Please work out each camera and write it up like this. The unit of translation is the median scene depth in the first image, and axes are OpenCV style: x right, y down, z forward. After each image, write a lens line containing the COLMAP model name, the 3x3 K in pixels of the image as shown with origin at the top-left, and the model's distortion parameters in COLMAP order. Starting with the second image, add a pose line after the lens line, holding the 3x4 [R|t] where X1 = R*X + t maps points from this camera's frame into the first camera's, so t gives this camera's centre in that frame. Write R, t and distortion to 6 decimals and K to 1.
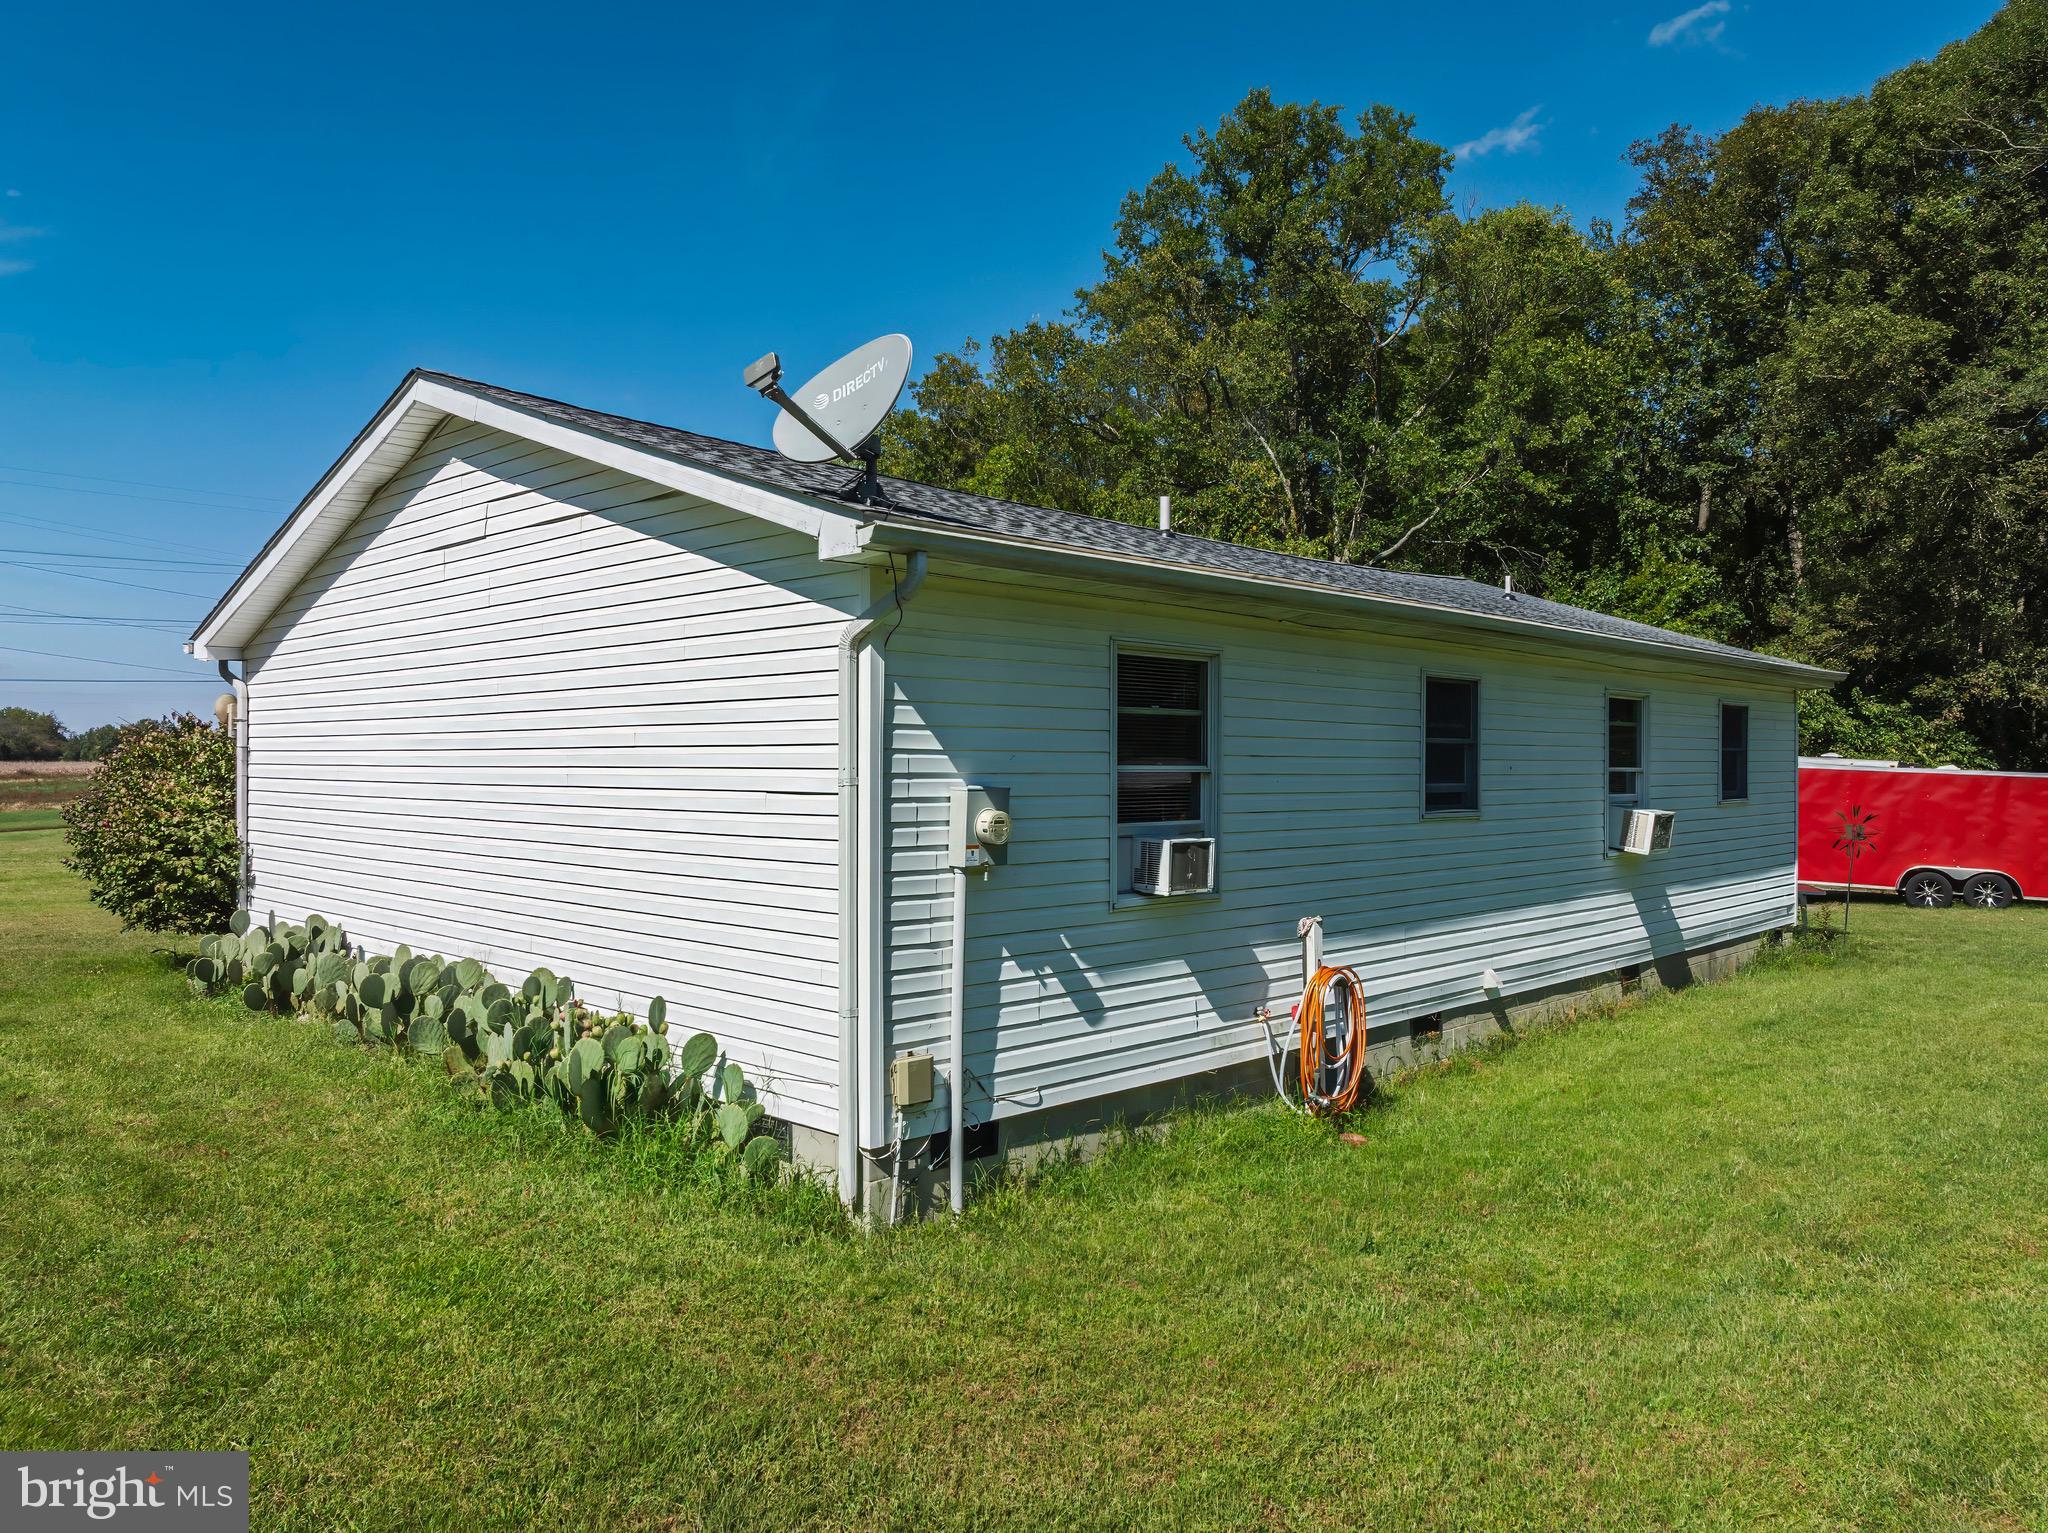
lens RADIAL K [[1456.1, 0, 1024.5], [0, 1456.1, 756.0], [0, 0, 1]] dist [-0.029464, -0.000151]
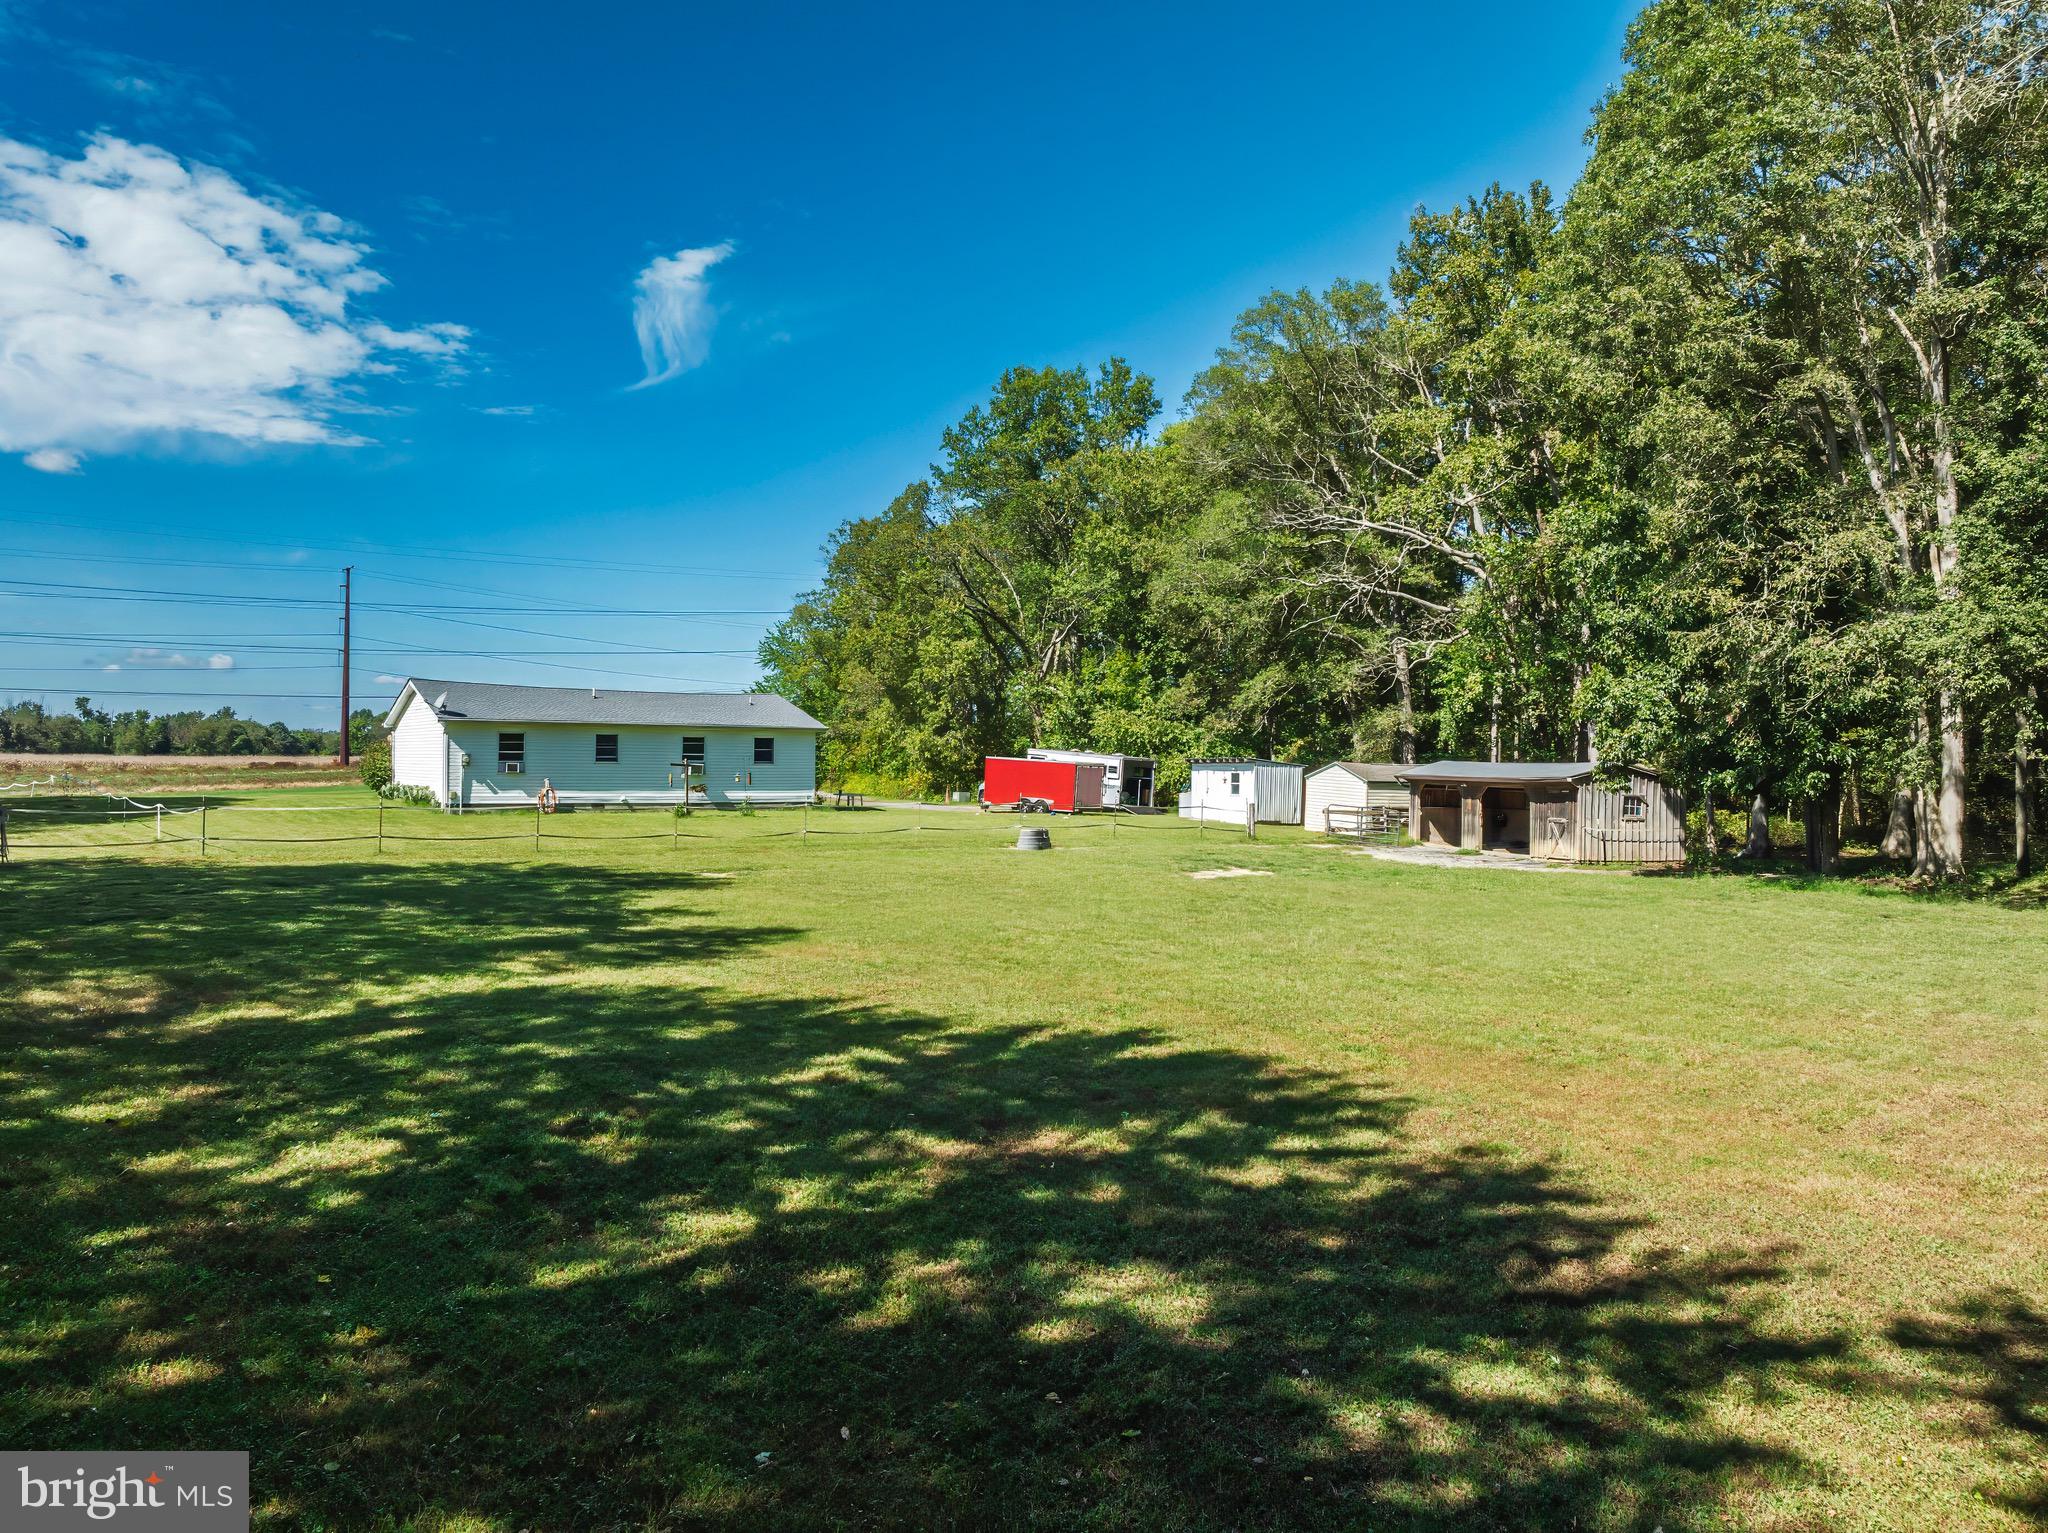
lens RADIAL K [[1456.1, 0, 1023.5], [0, 1456.1, 769.2], [0, 0, 1]] dist [-0.029464, -0.000151]
pose [[0.986415, -0.005394, -0.164184, 3.238196], [0.004252, 0.999964, -0.007308, 0.135971], [0.164217, 0.006511, 0.986403, -4.666018]]
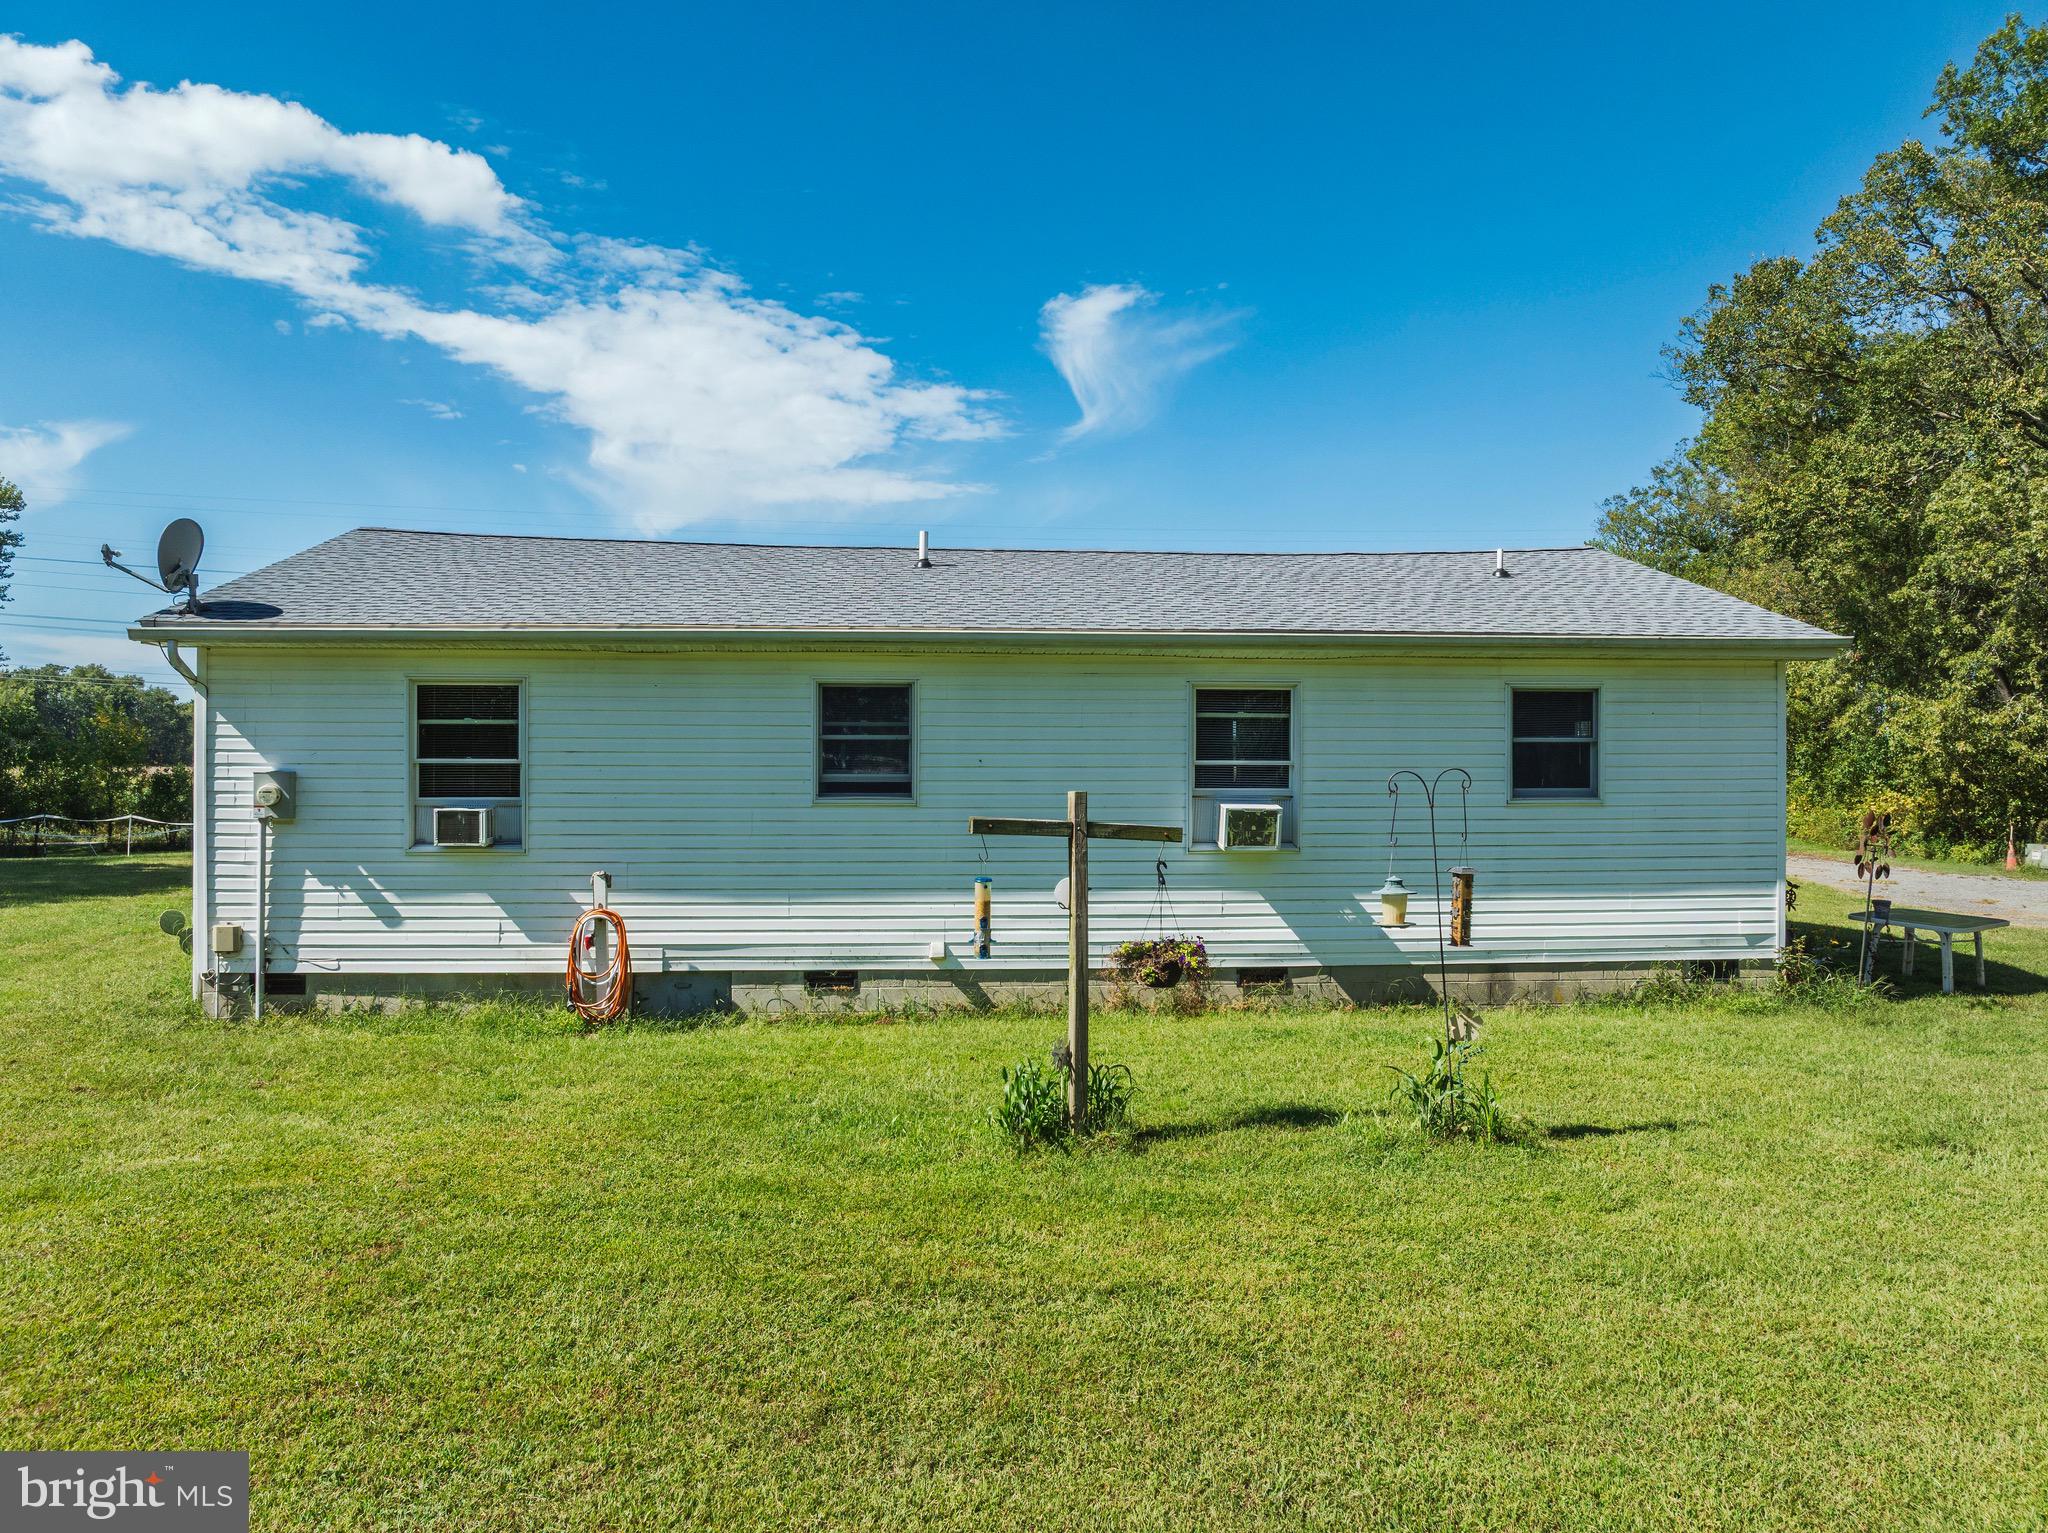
lens RADIAL K [[1456.1, 0, 963.0], [0, 1456.1, 774.5], [0, 0, 1]] dist [-0.029464, -0.000151]
pose [[0.747100, -0.011656, -0.664609, 1.487117], [0.006557, 0.999927, -0.010166, 0.041969], [0.664679, 0.003237, 0.747122, 0.247332]]
